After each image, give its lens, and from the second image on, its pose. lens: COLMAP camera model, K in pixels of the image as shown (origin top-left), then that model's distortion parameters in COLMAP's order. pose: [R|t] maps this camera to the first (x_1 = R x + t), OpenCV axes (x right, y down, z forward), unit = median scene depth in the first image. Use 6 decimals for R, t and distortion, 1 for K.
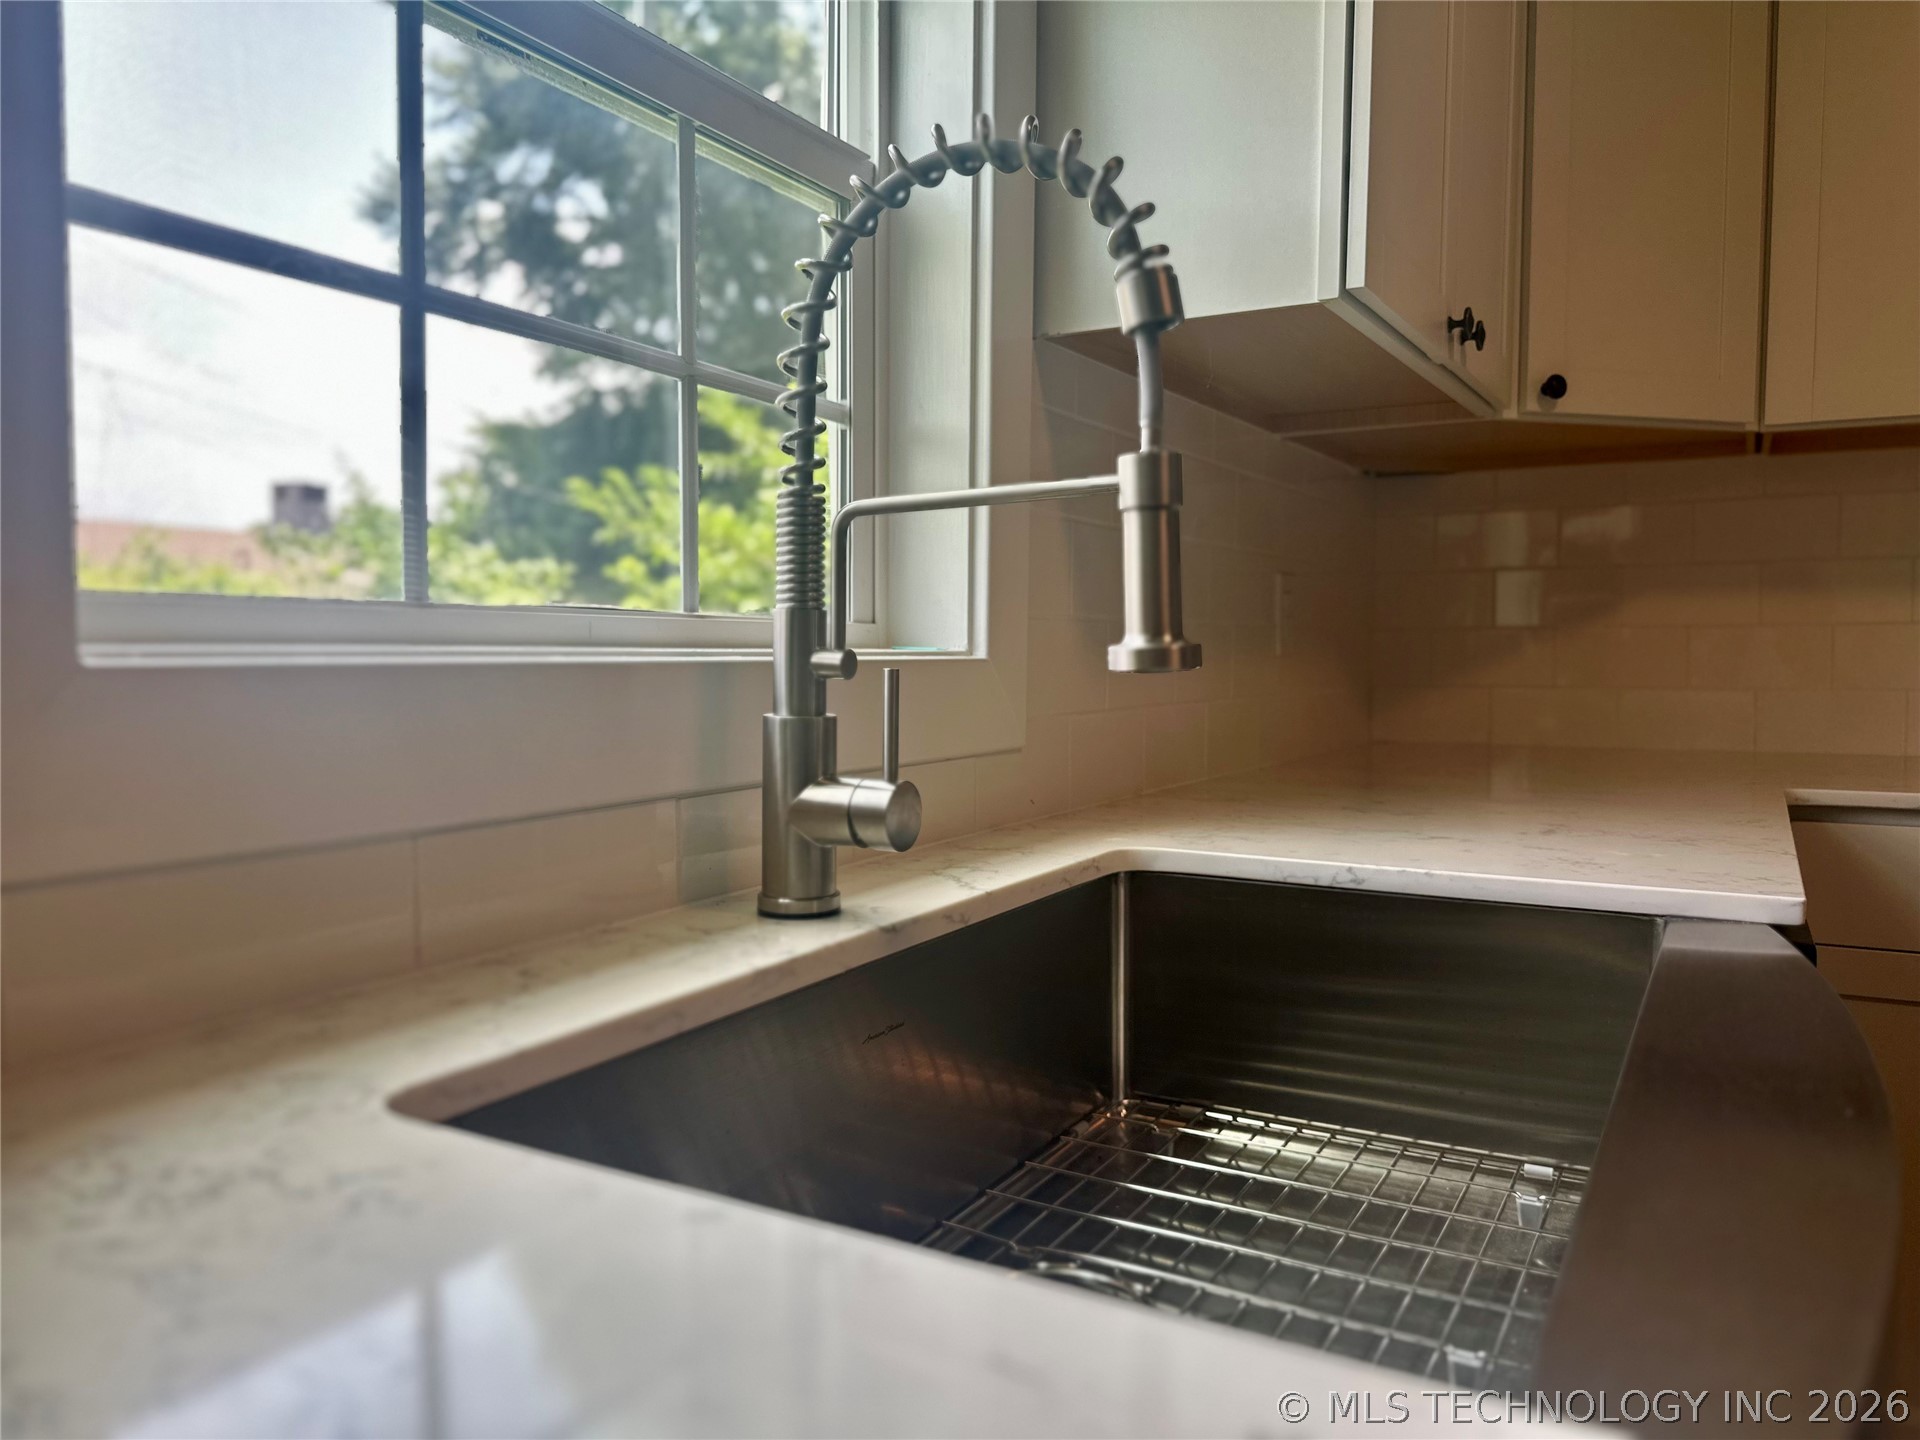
lens RADIAL K [[1353.4, 0, 974.8], [0, 1353.4, 724.3], [0, 0, 1]] dist [0.051366, -0.052253]
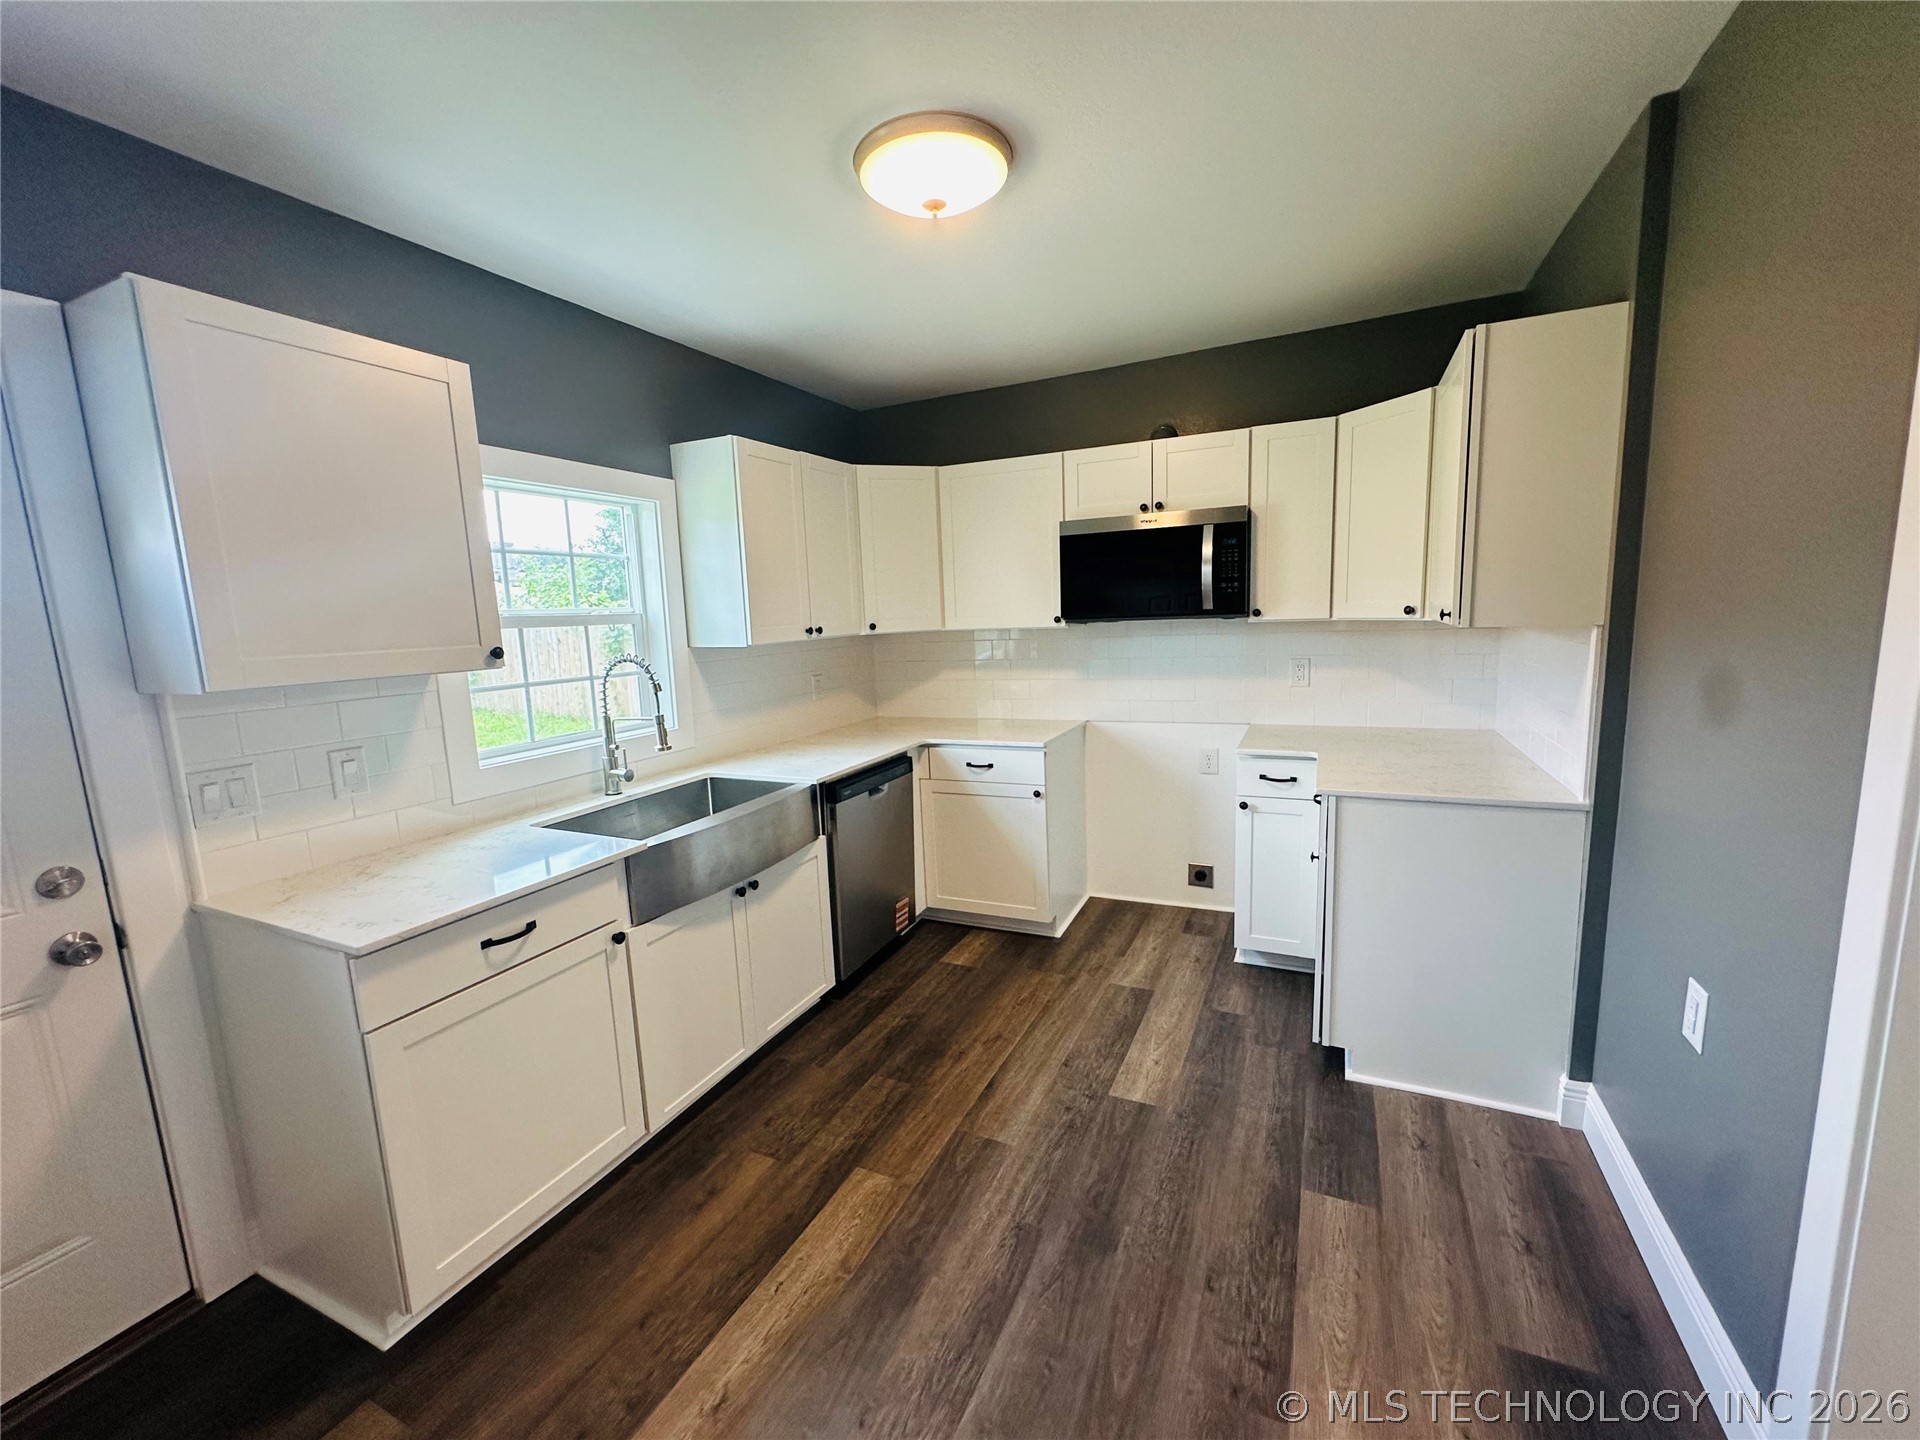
lens RADIAL K [[770.7, 0, 965.0], [0, 770.7, 723.5], [0, 0, 1]] dist [-0.001746, 0.000158]
pose [[0.996325, -0.054688, 0.065929, 0.996840], [0.048632, 0.994735, 0.090205, -0.319817], [-0.070515, -0.086667, 0.993739, -1.950251]]
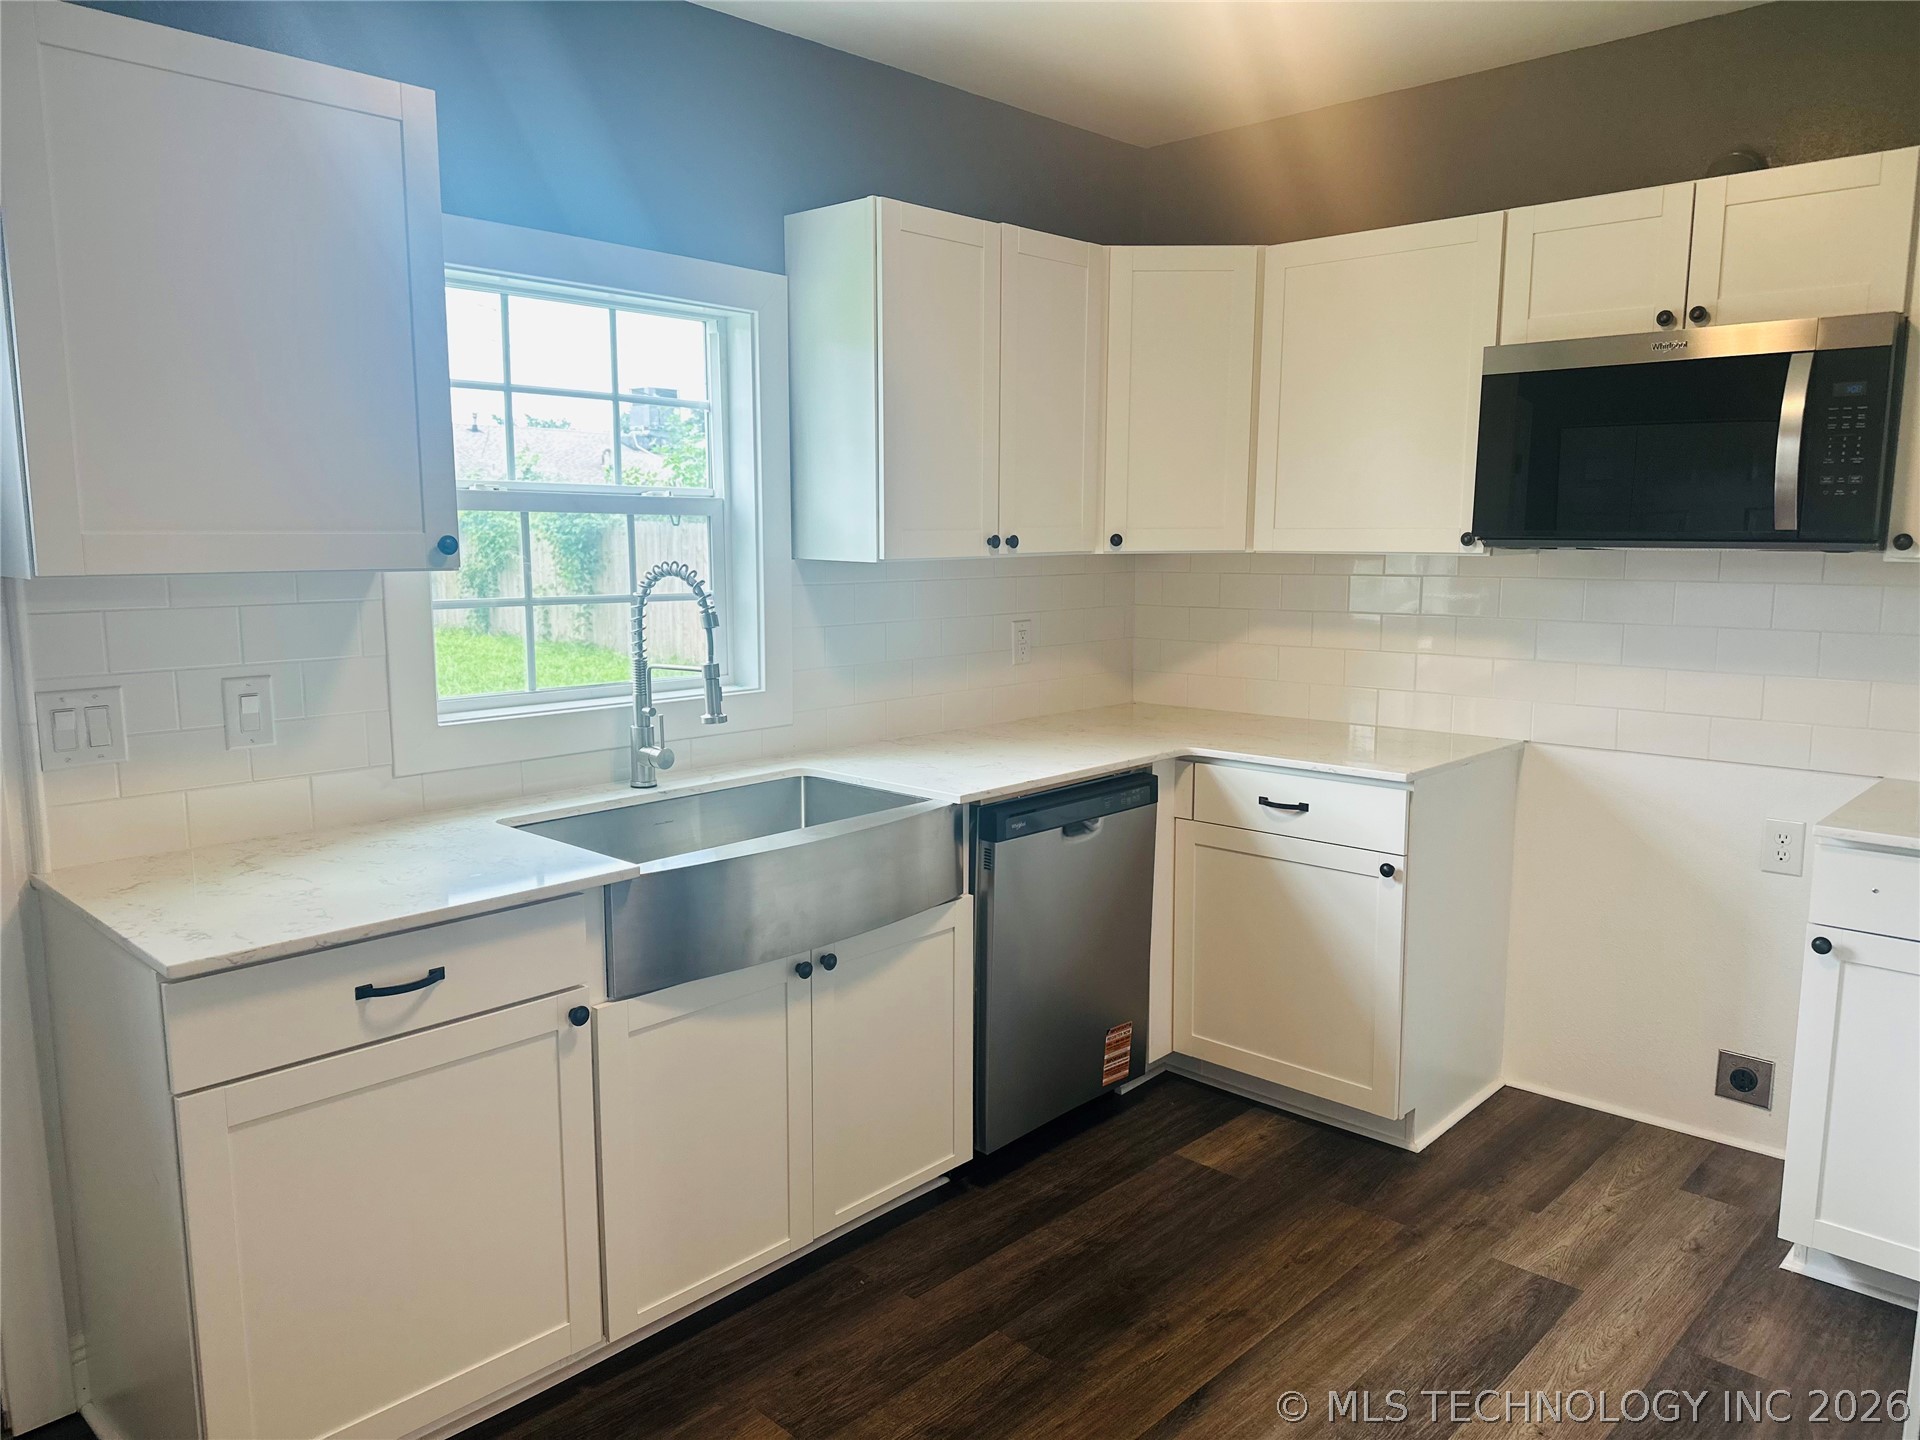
lens RADIAL K [[1353.4, 0, 973.3], [0, 1353.4, 724.5], [0, 0, 1]] dist [0.051366, -0.052253]
pose [[0.969984, 0.031120, -0.241168, 1.352634], [-0.009875, 0.996000, 0.088806, -0.291982], [0.242967, -0.083759, 0.966412, -1.857882]]
